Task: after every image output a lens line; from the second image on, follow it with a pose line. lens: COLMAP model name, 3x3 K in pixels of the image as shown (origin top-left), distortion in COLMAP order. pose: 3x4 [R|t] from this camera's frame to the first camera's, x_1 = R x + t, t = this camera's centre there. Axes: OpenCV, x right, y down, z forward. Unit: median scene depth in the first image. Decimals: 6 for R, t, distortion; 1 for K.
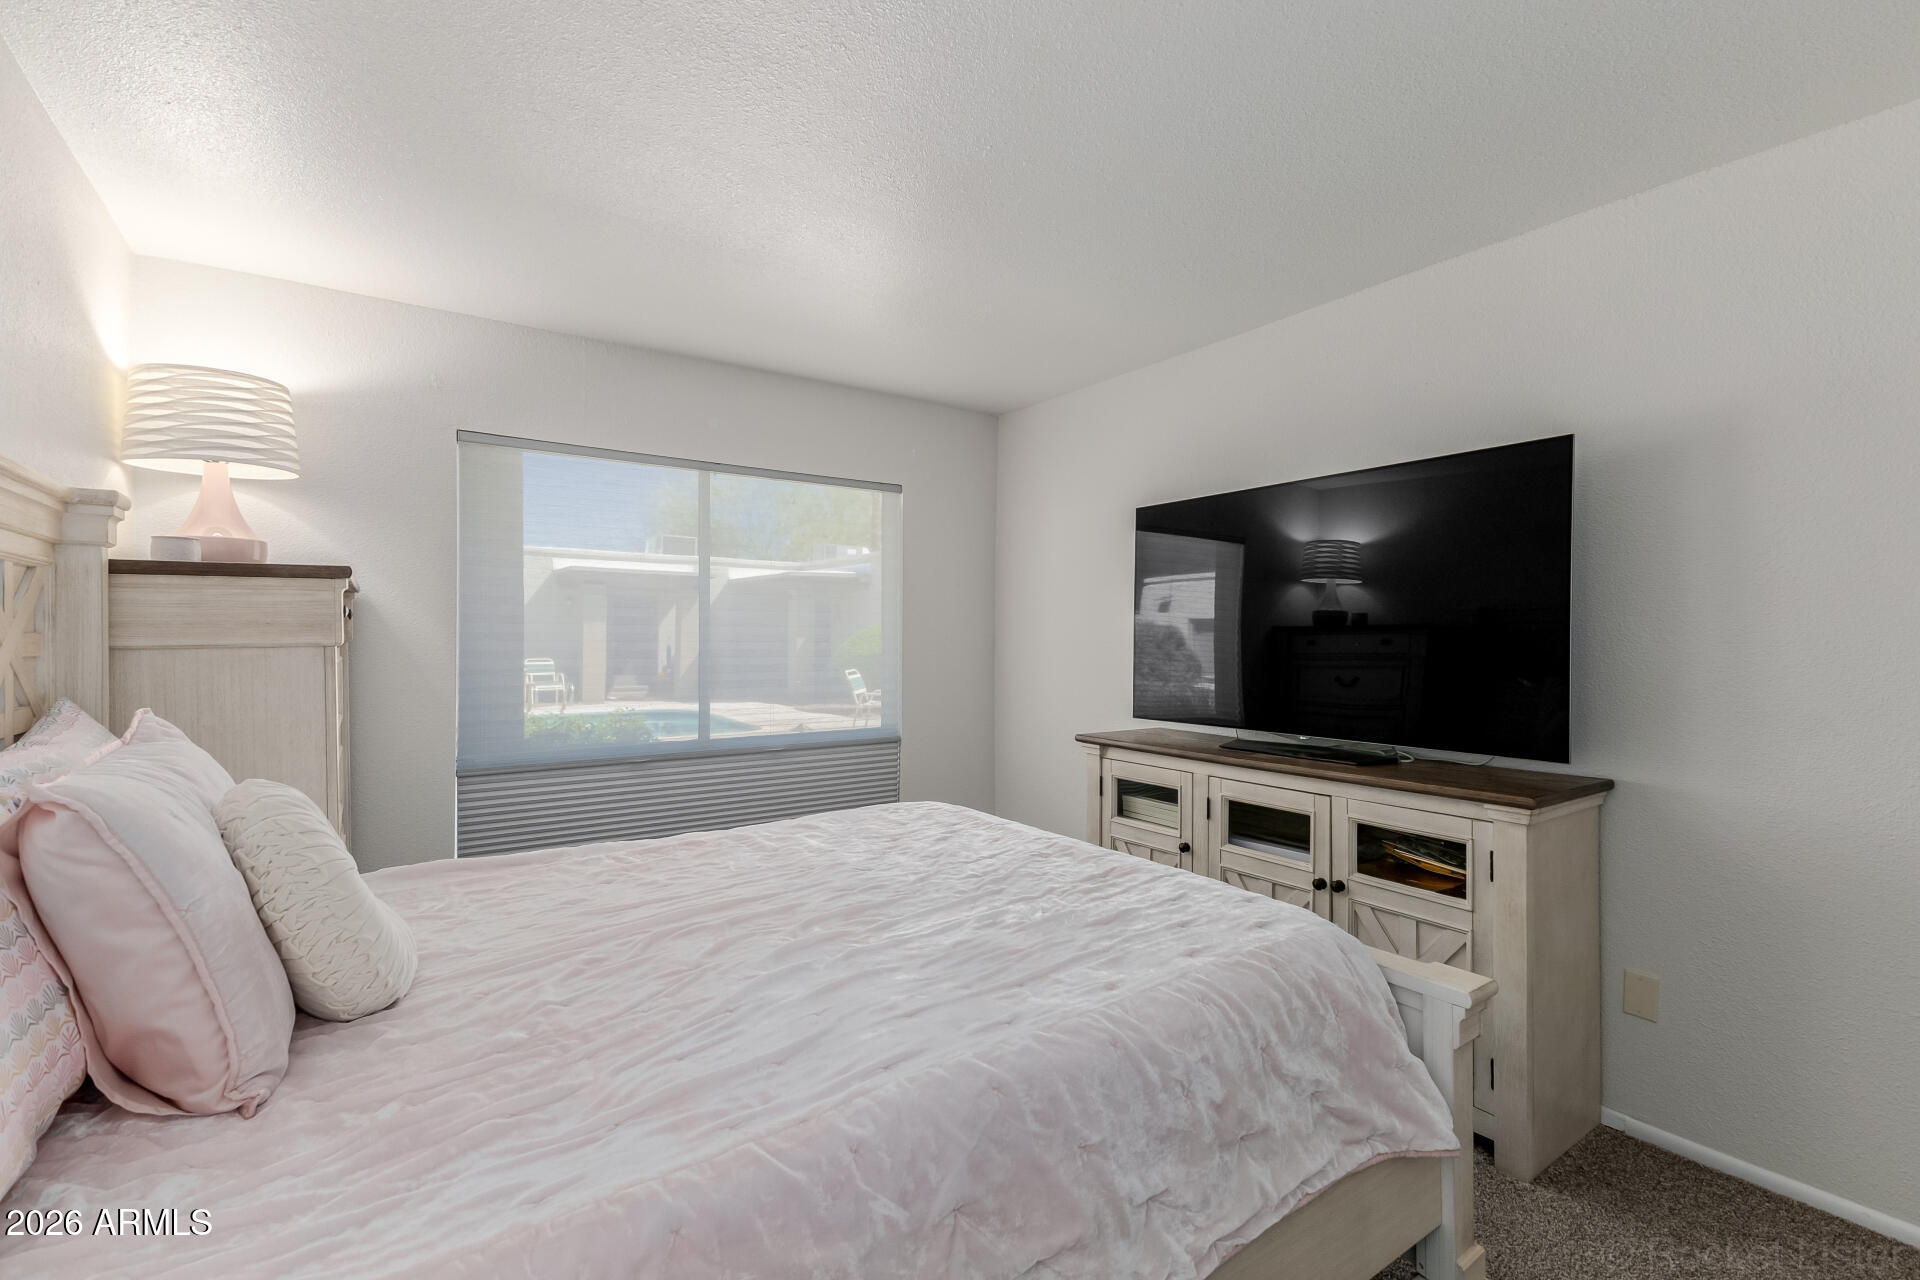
lens RADIAL K [[841.5, 0, 960.0], [0, 841.5, 640.0], [0, 0, 1]] dist [0.014216, -0.000012]
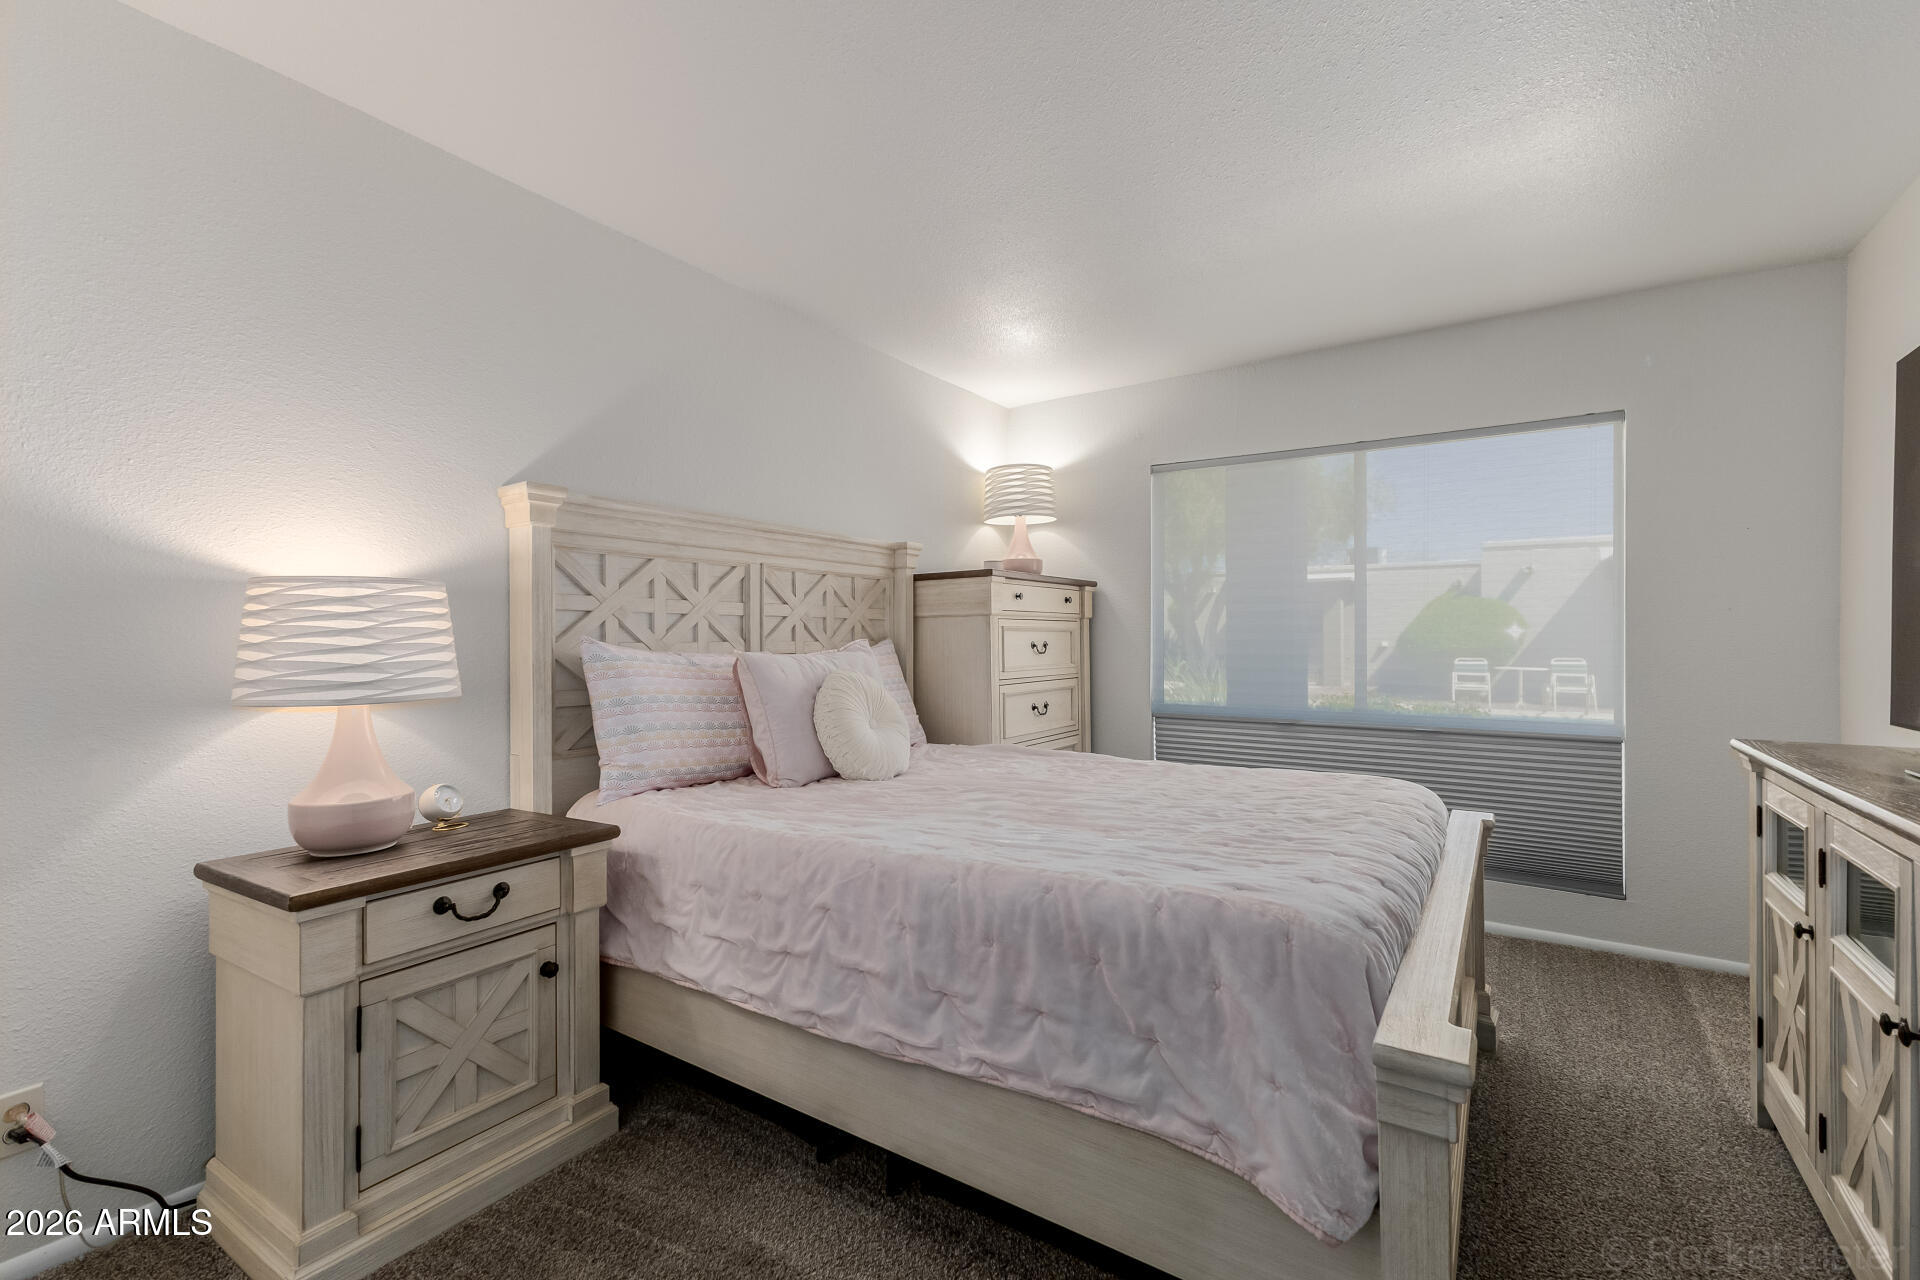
lens RADIAL K [[825.0, 0, 963.7], [0, 825.0, 637.0], [0, 0, 1]] dist [0.012670, -0.000381]
pose [[0.375655, -0.003775, -0.926752, 0.789337], [-0.003472, 0.999979, -0.005481, 0.059764], [0.926753, 0.005276, 0.375634, 0.299694]]
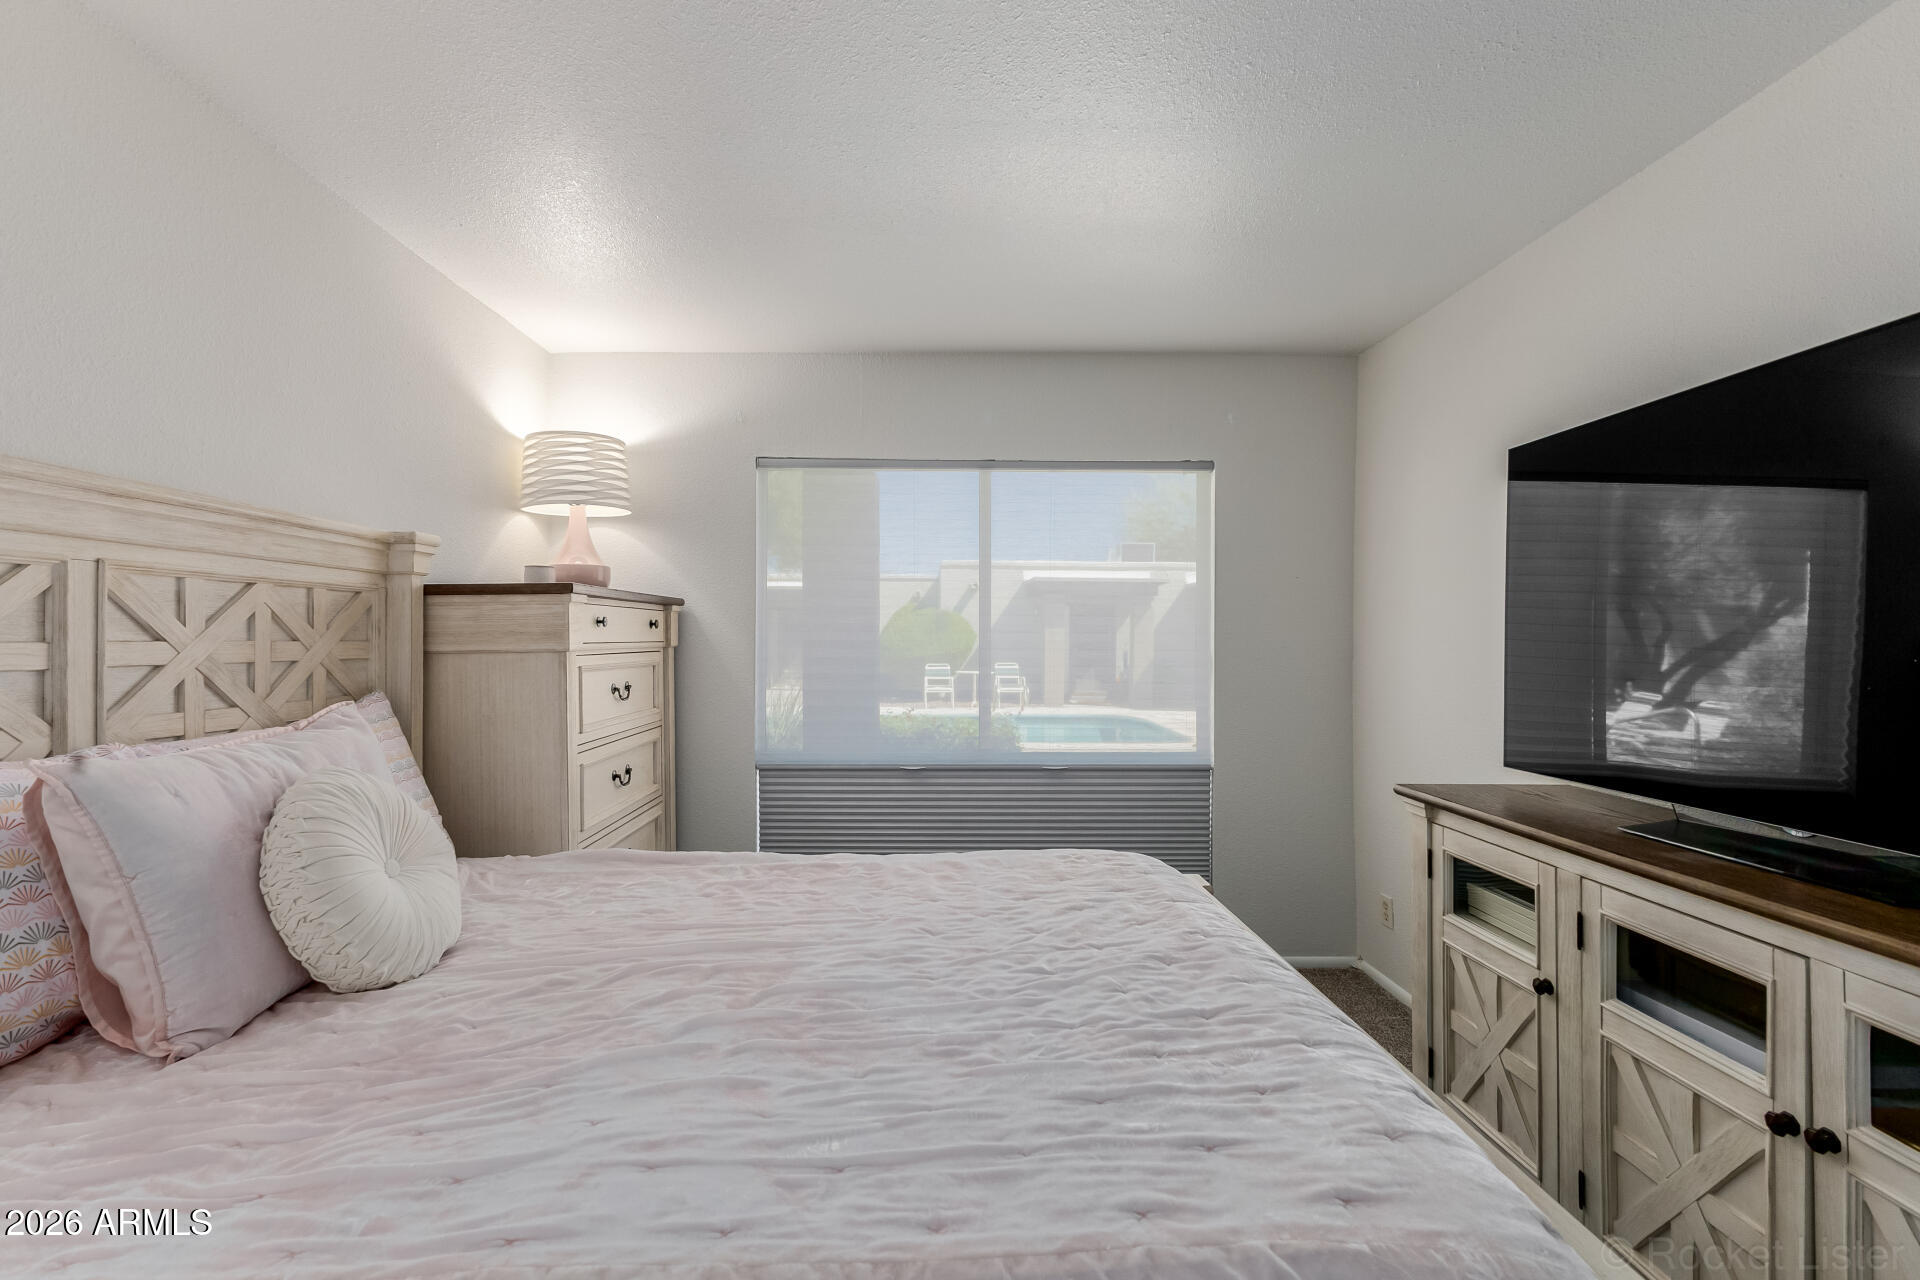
lens RADIAL K [[843.9, 0, 947.5], [0, 843.9, 636.9], [0, 0, 1]] dist [0.011210, -0.001705]
pose [[0.830018, -0.004035, -0.557722, 0.332607], [-0.002089, 0.999944, -0.010342, -0.002294], [0.557733, 0.009749, 0.829963, 0.315799]]
